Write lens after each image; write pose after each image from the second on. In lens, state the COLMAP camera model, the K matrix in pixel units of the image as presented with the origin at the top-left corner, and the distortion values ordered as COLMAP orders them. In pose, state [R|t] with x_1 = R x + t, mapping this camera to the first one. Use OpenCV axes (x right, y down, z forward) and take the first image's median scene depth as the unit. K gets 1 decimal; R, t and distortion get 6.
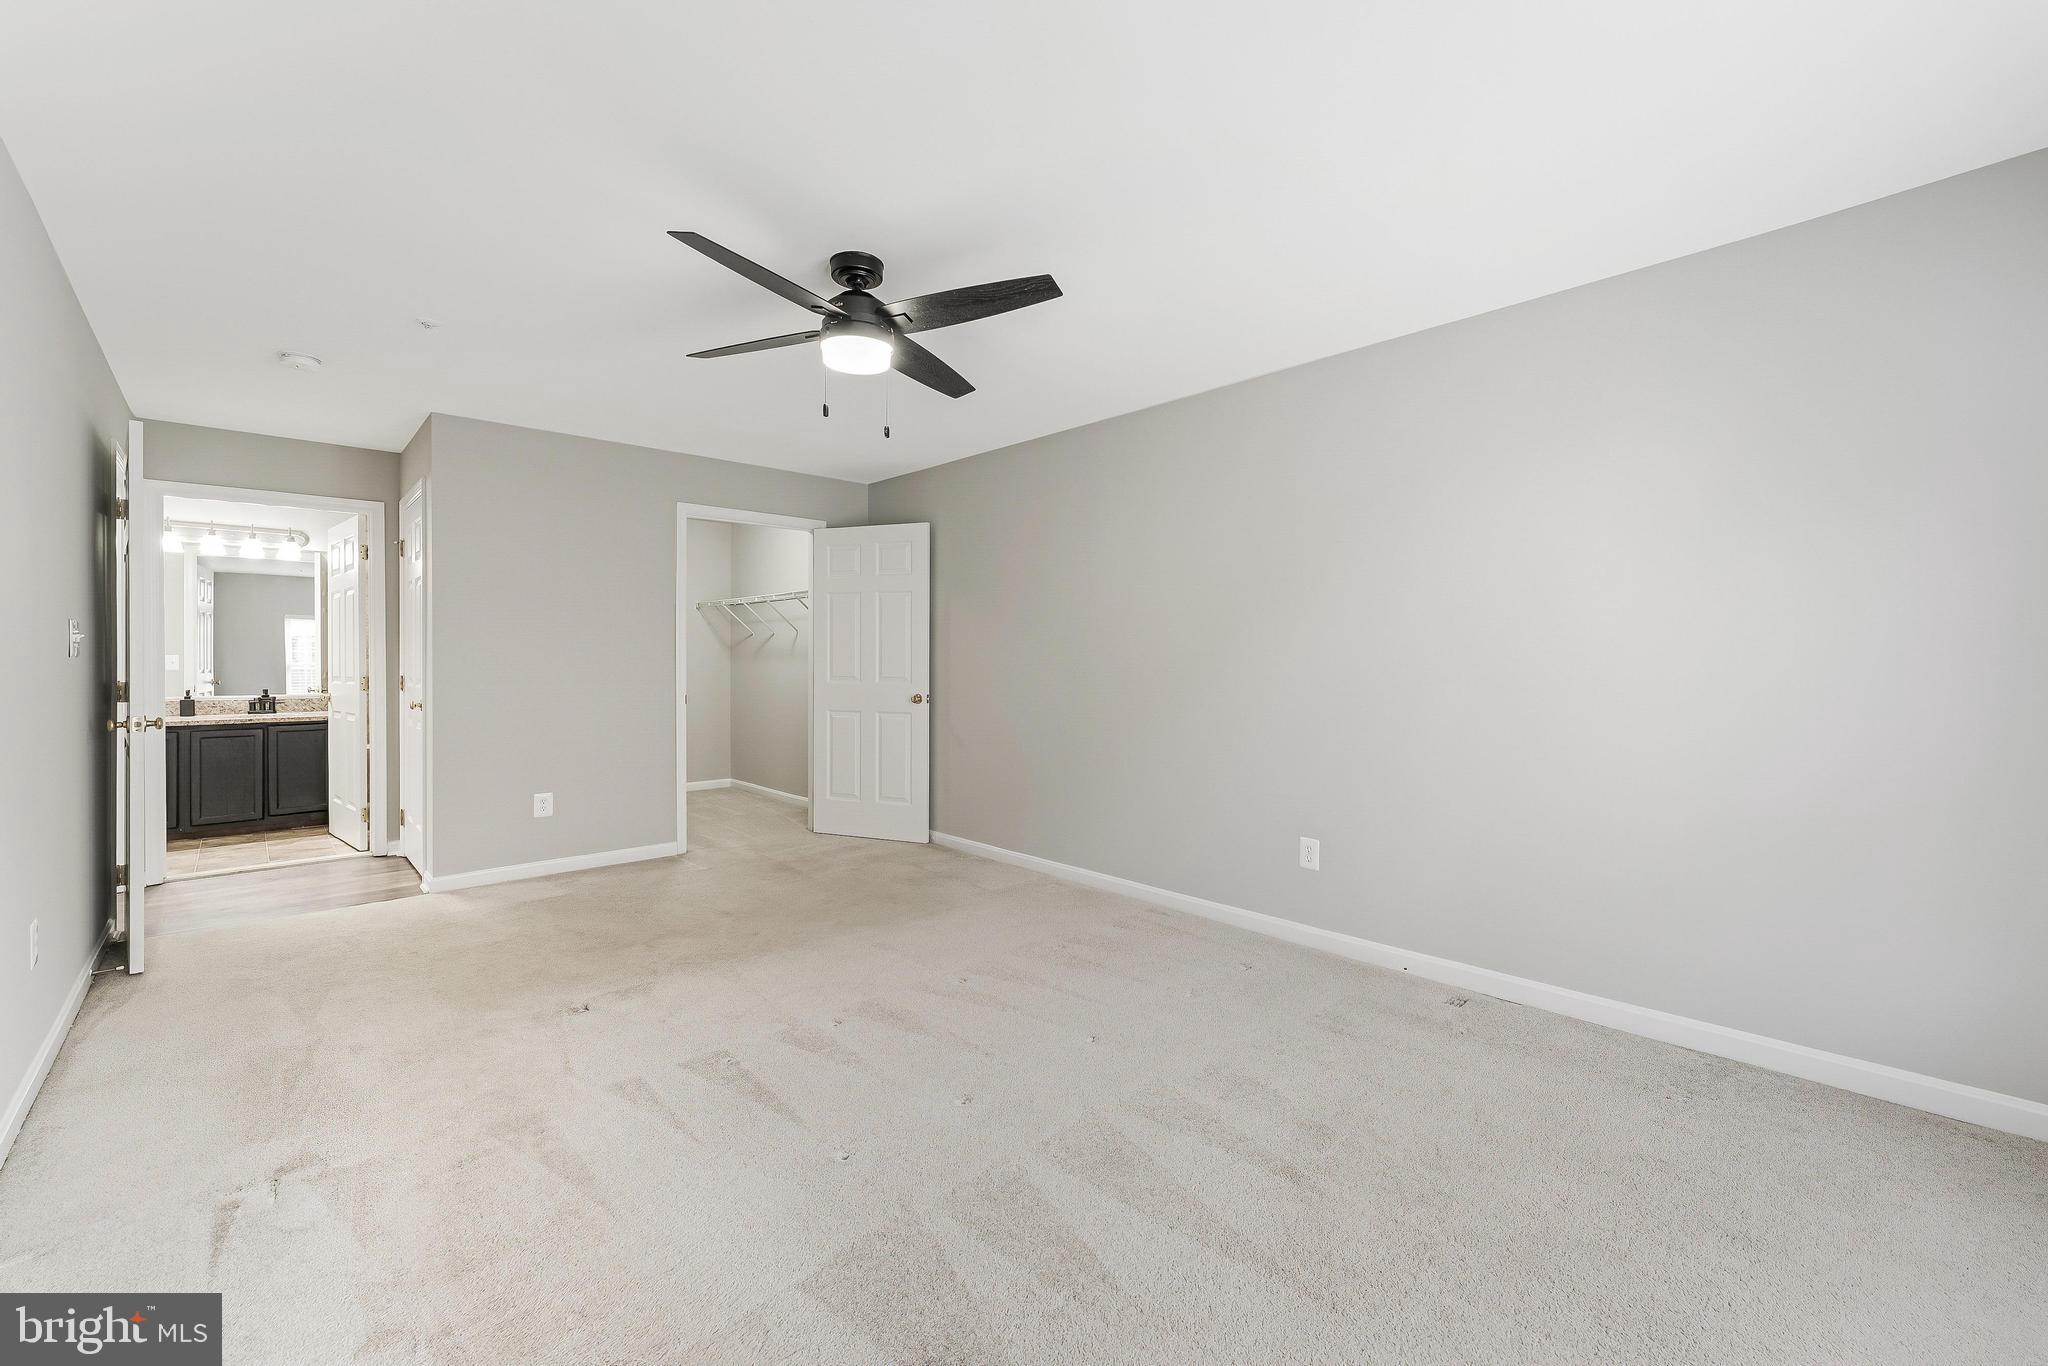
lens RADIAL K [[836.1, 0, 1039.6], [0, 836.1, 668.1], [0, 0, 1]] dist [0.000507, -0.000070]
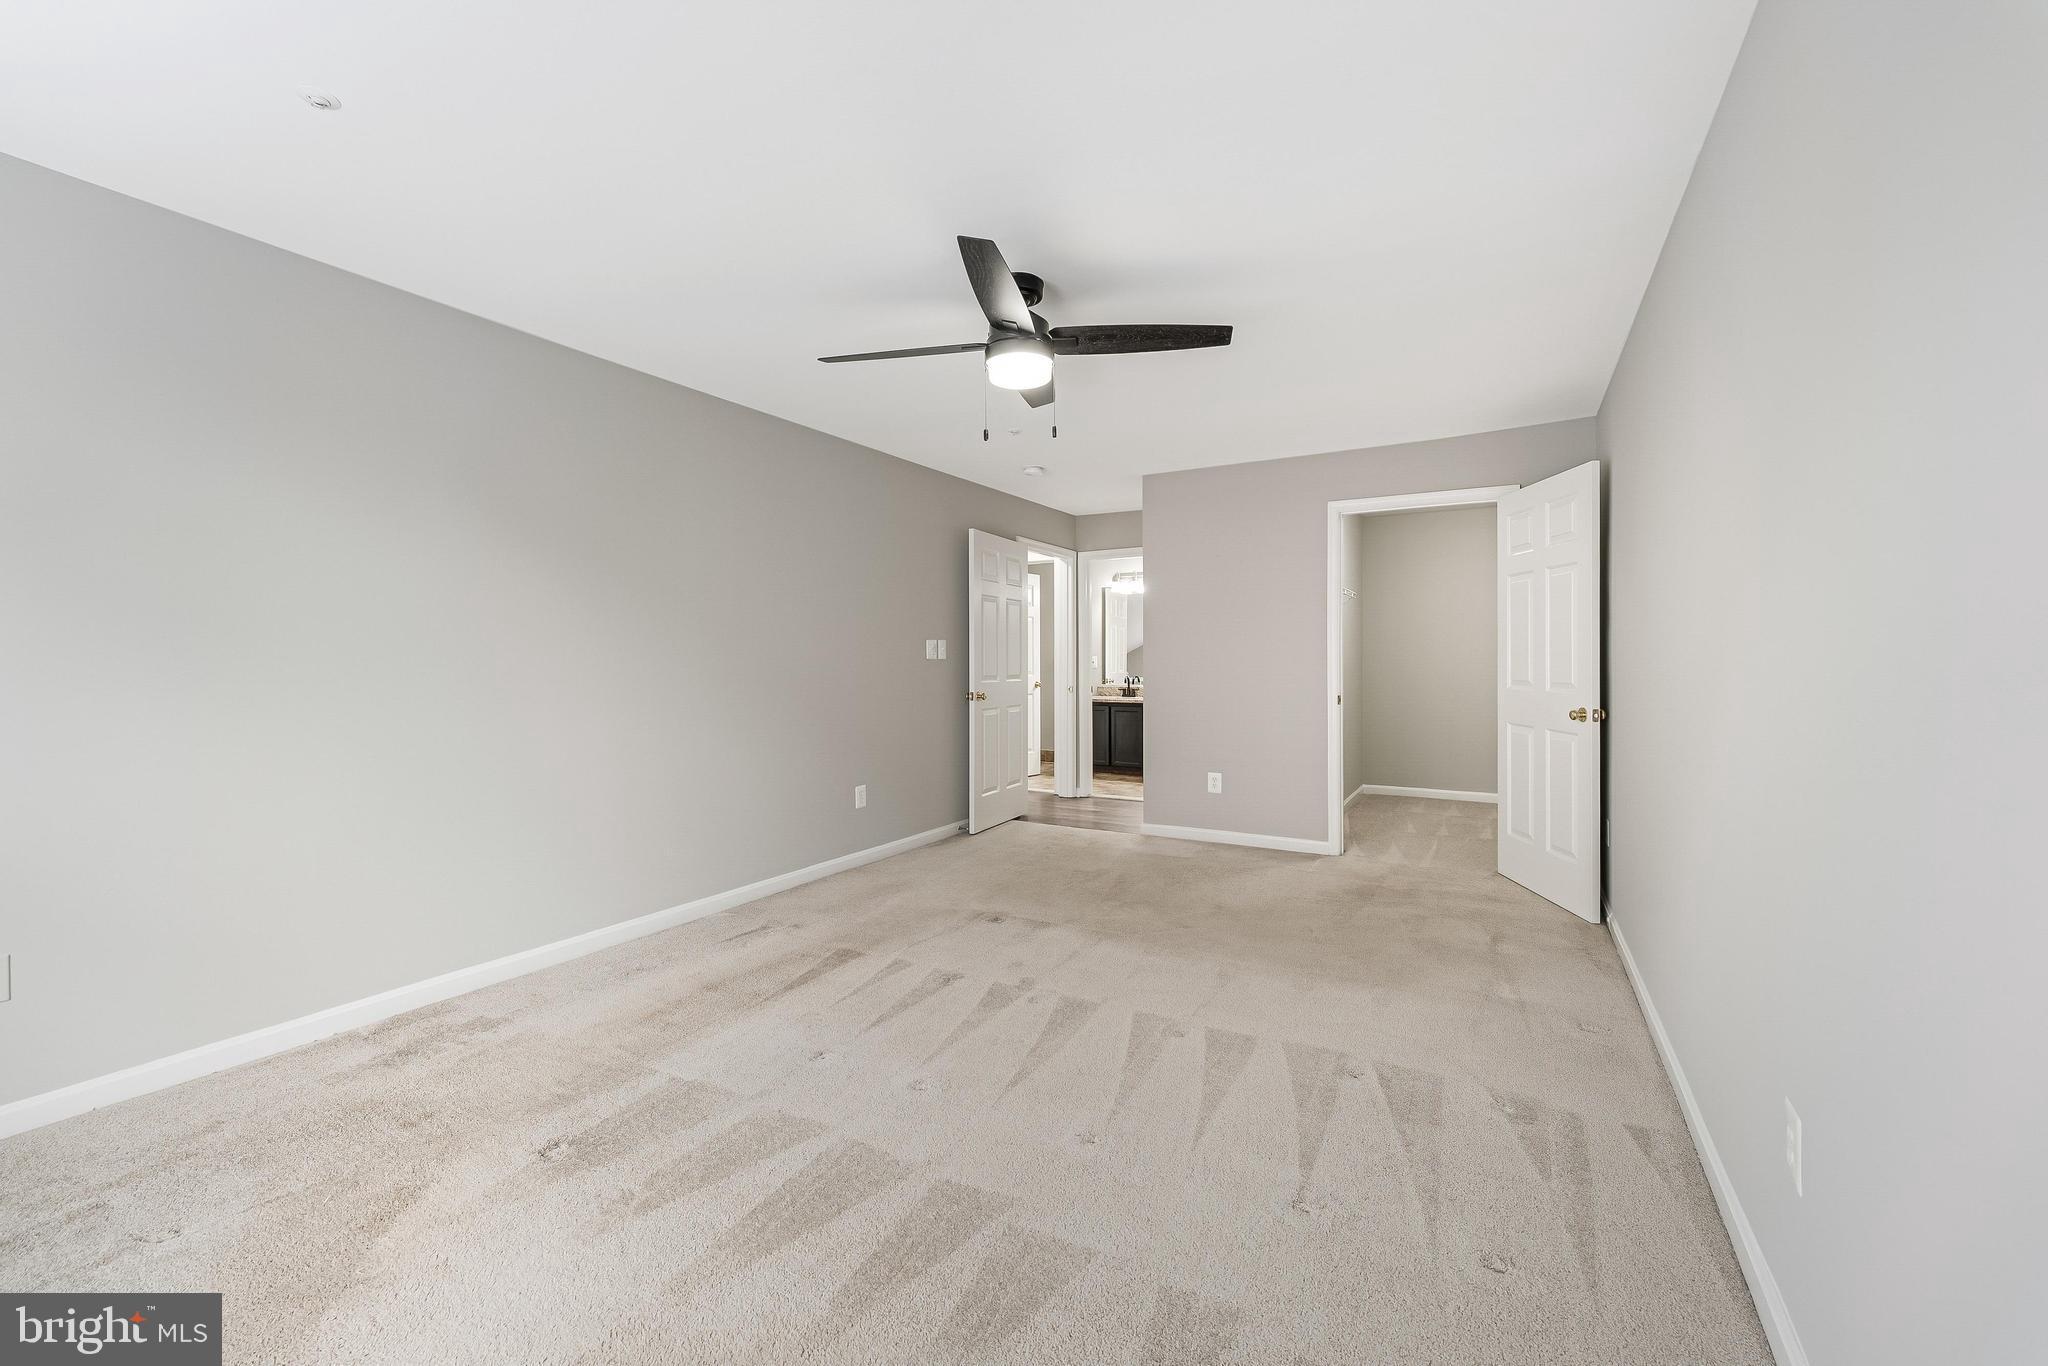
lens RADIAL K [[836.1, 0, 1039.6], [0, 836.1, 668.1], [0, 0, 1]] dist [0.000507, -0.000070]
pose [[0.287009, 0.006389, -0.957906, 0.442931], [-0.008437, 0.999956, 0.004141, -0.001496], [0.957891, 0.006893, 0.287051, 0.399633]]
